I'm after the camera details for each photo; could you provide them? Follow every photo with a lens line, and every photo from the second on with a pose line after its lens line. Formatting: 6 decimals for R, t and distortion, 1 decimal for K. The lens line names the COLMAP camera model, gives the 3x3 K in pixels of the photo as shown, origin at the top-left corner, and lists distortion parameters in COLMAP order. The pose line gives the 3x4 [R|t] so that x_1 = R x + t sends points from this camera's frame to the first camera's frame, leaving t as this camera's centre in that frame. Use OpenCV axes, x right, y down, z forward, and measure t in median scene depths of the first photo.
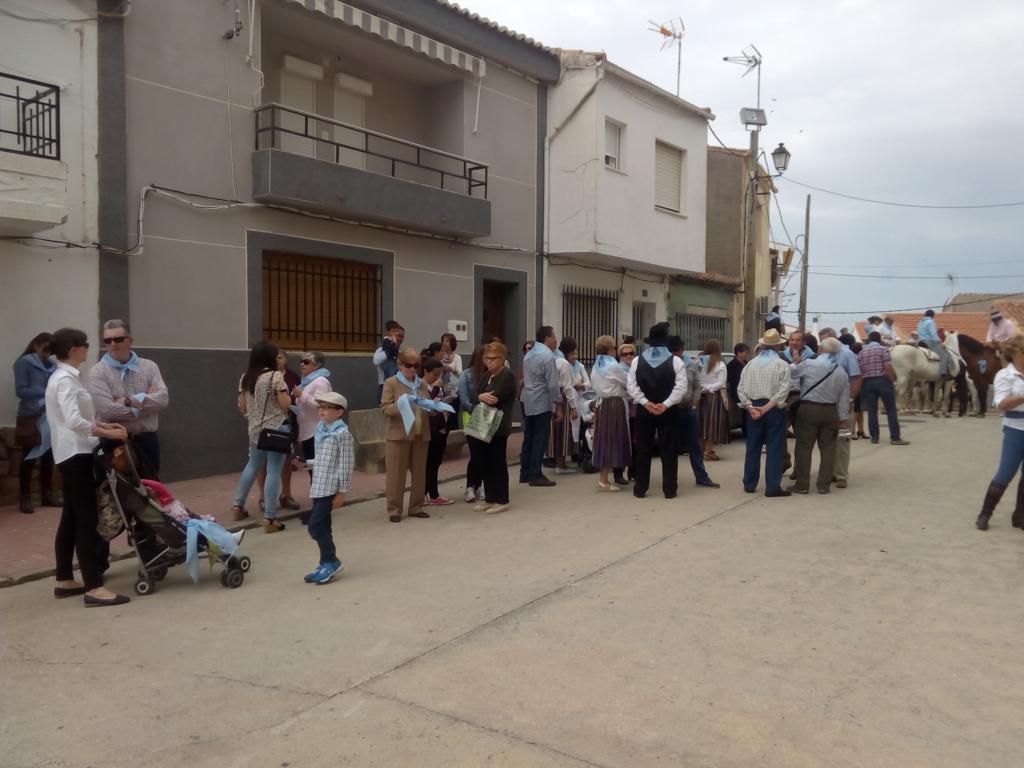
lens RADIAL K [[833.6, 0, 523.4], [0, 833.6, 409.7], [0, 0, 1]] dist [0.069197, -0.126406]
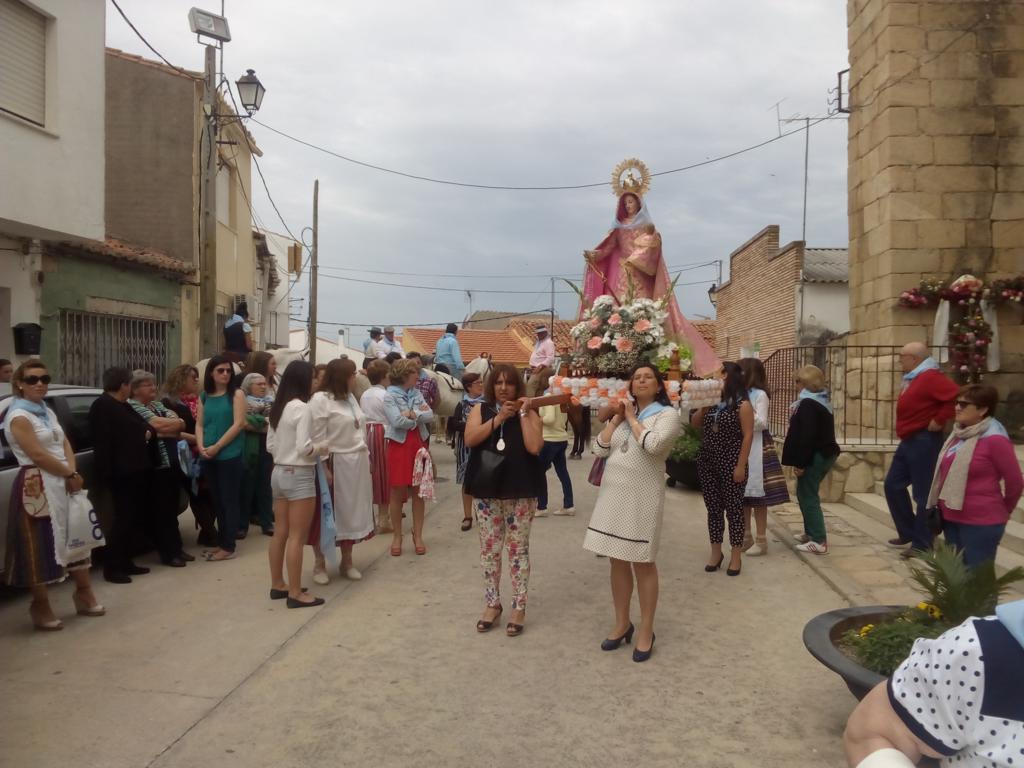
lens RADIAL K [[833.6, 0, 523.8], [0, 833.6, 409.7], [0, 0, 1]] dist [0.069197, -0.126406]
pose [[0.857926, -0.009508, 0.513685, 0.175222], [0.015009, 0.999866, -0.006561, -0.040519], [-0.513553, 0.013338, 0.857954, 0.370610]]
